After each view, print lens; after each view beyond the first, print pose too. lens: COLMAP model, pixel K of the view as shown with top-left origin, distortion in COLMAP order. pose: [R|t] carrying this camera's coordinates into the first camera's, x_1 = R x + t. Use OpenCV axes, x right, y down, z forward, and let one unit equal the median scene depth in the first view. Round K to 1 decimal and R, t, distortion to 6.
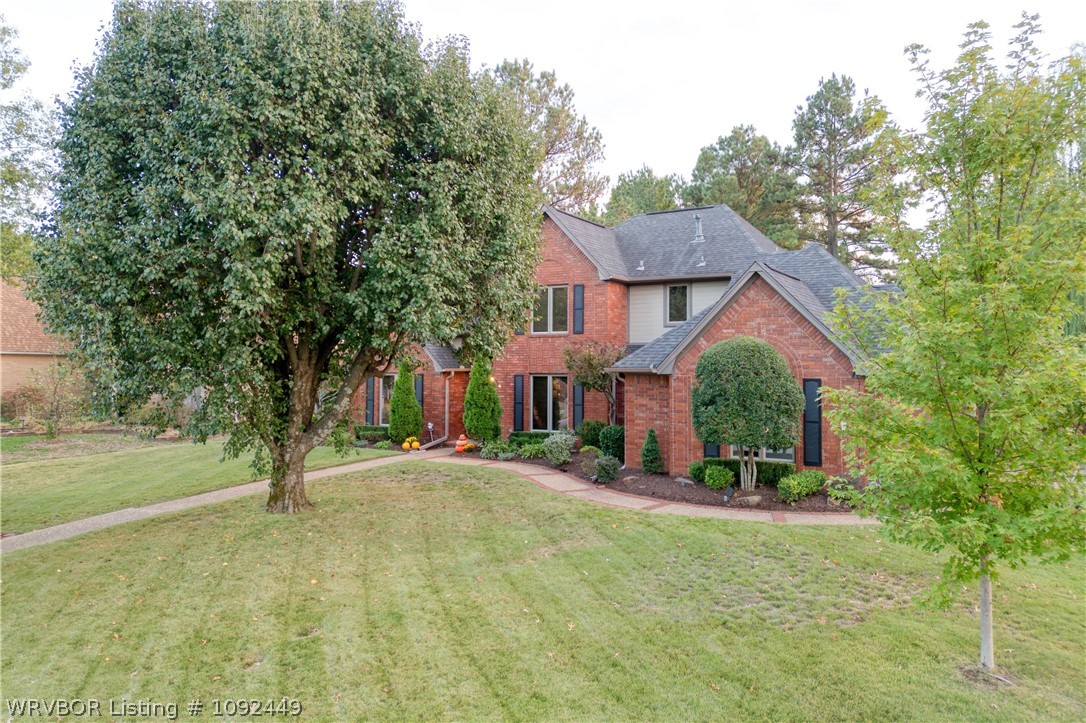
lens RADIAL K [[777.6, 0, 549.5], [0, 777.6, 343.9], [0, 0, 1]] dist [0.086347, -0.098906]
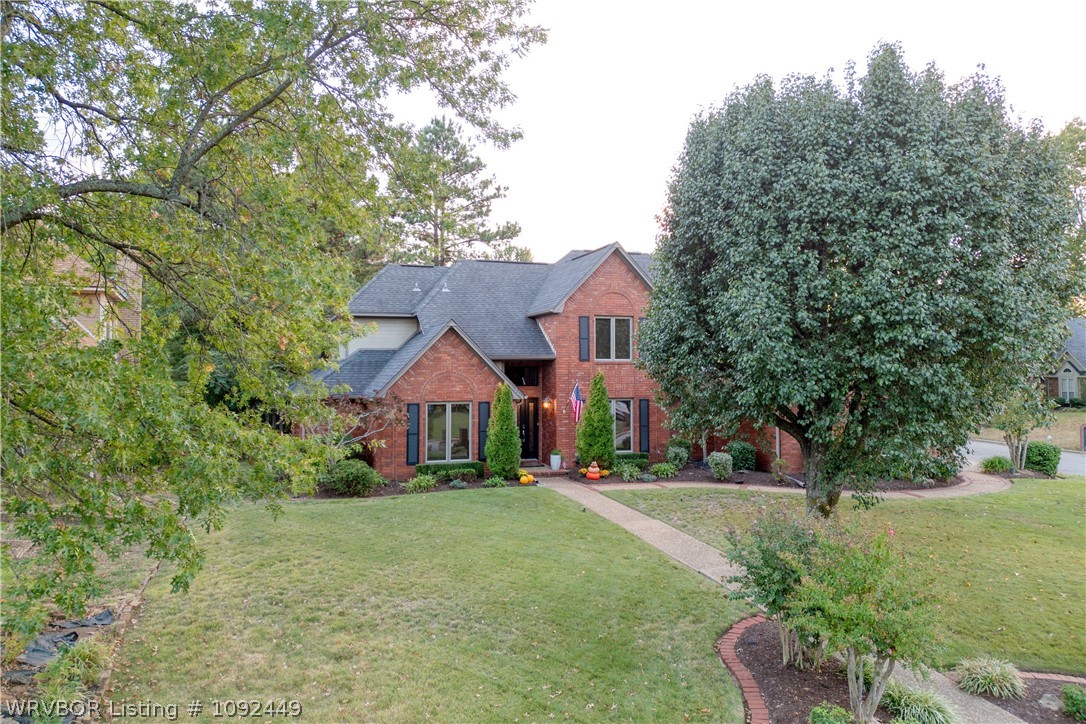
lens RADIAL K [[780.8, 0, 550.5], [0, 780.8, 343.0], [0, 0, 1]] dist [0.064874, -0.053462]
pose [[0.629835, 0.021071, 0.776443, -1.077181], [-0.020936, 0.999729, -0.010148, -0.030565], [-0.776447, -0.009864, 0.630106, 0.460873]]
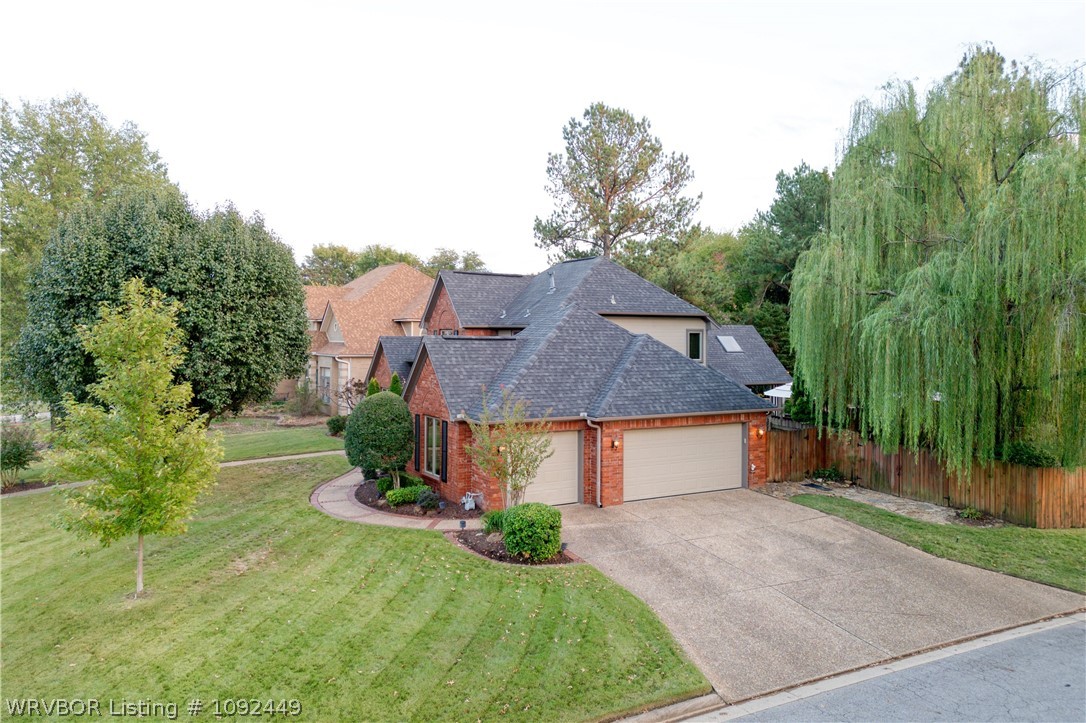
lens RADIAL K [[780.8, 0, 550.5], [0, 780.8, 342.5], [0, 0, 1]] dist [0.064874, -0.053462]
pose [[0.880303, 0.002207, -0.474407, 0.951877], [0.015583, 0.999315, 0.033565, -0.114338], [0.474156, -0.036940, 0.879665, -0.114699]]
